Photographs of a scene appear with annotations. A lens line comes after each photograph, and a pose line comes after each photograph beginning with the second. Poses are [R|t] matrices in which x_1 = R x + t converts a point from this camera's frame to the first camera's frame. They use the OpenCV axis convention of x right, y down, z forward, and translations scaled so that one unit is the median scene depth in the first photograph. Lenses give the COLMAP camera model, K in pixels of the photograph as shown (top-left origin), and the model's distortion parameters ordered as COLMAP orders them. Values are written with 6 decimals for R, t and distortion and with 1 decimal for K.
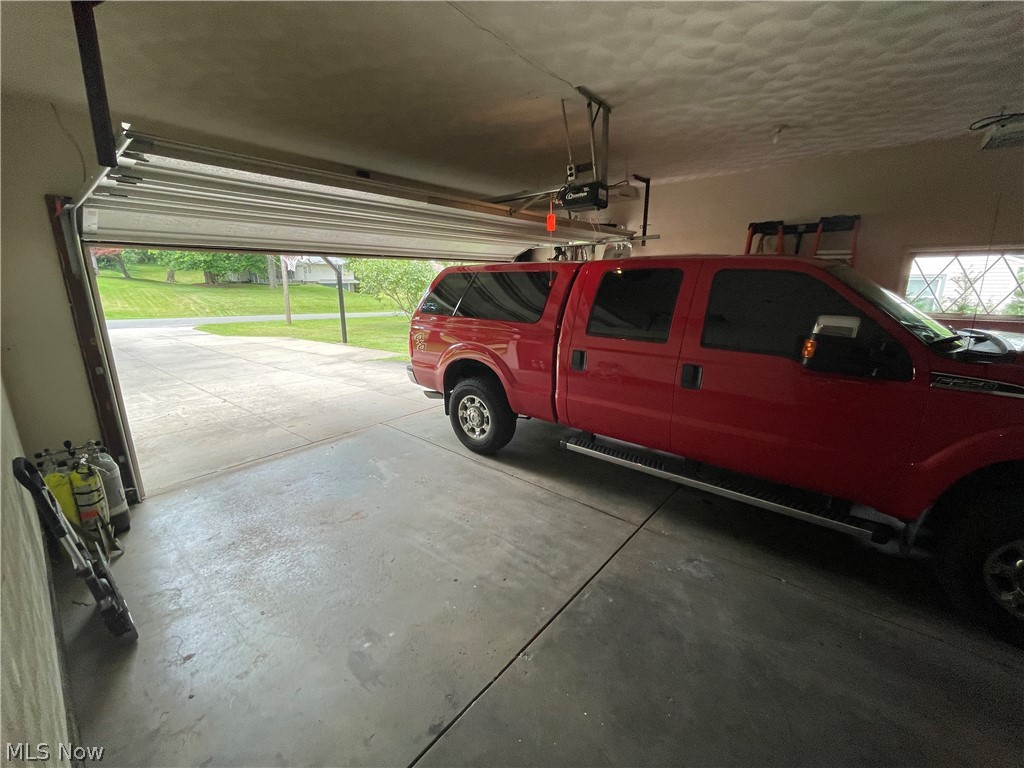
lens RADIAL K [[413.4, 0, 513.5], [0, 413.4, 381.2], [0, 0, 1]] dist [-0.010513, 0.000928]
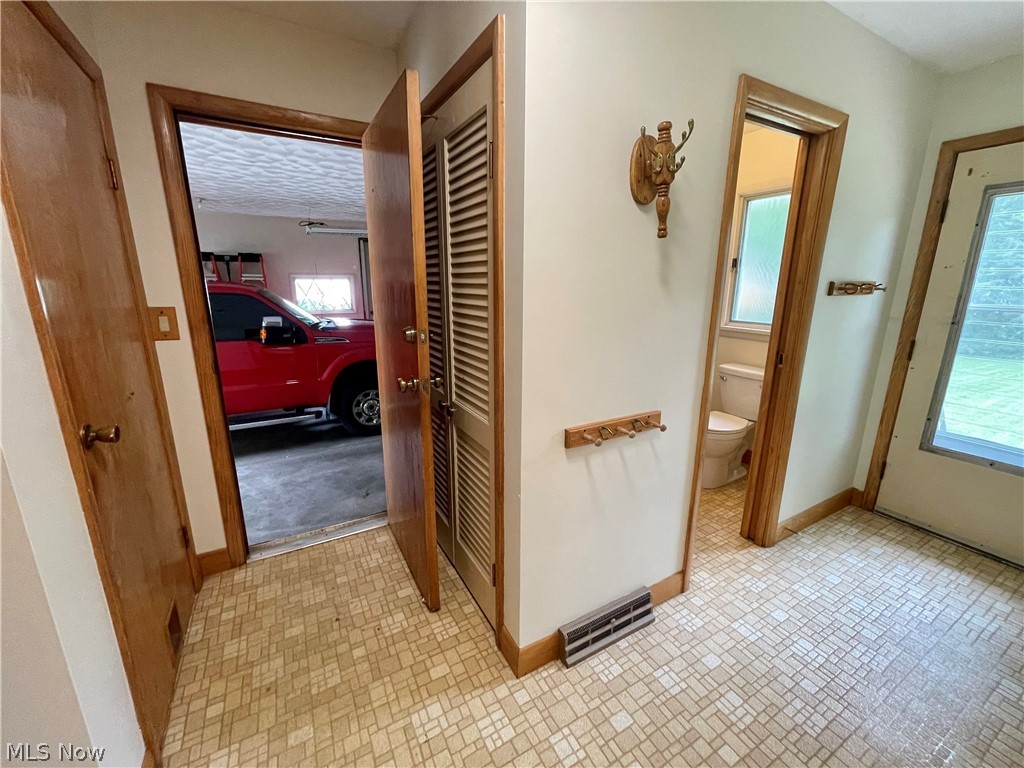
lens RADIAL K [[413.4, 0, 510.3], [0, 413.4, 381.2], [0, 0, 1]] dist [-0.010513, 0.000928]
pose [[0.345388, -0.214831, 0.913540, -0.688311], [0.204228, 0.967322, 0.150265, 0.079486], [-0.915969, 0.134671, 0.377975, -0.761314]]
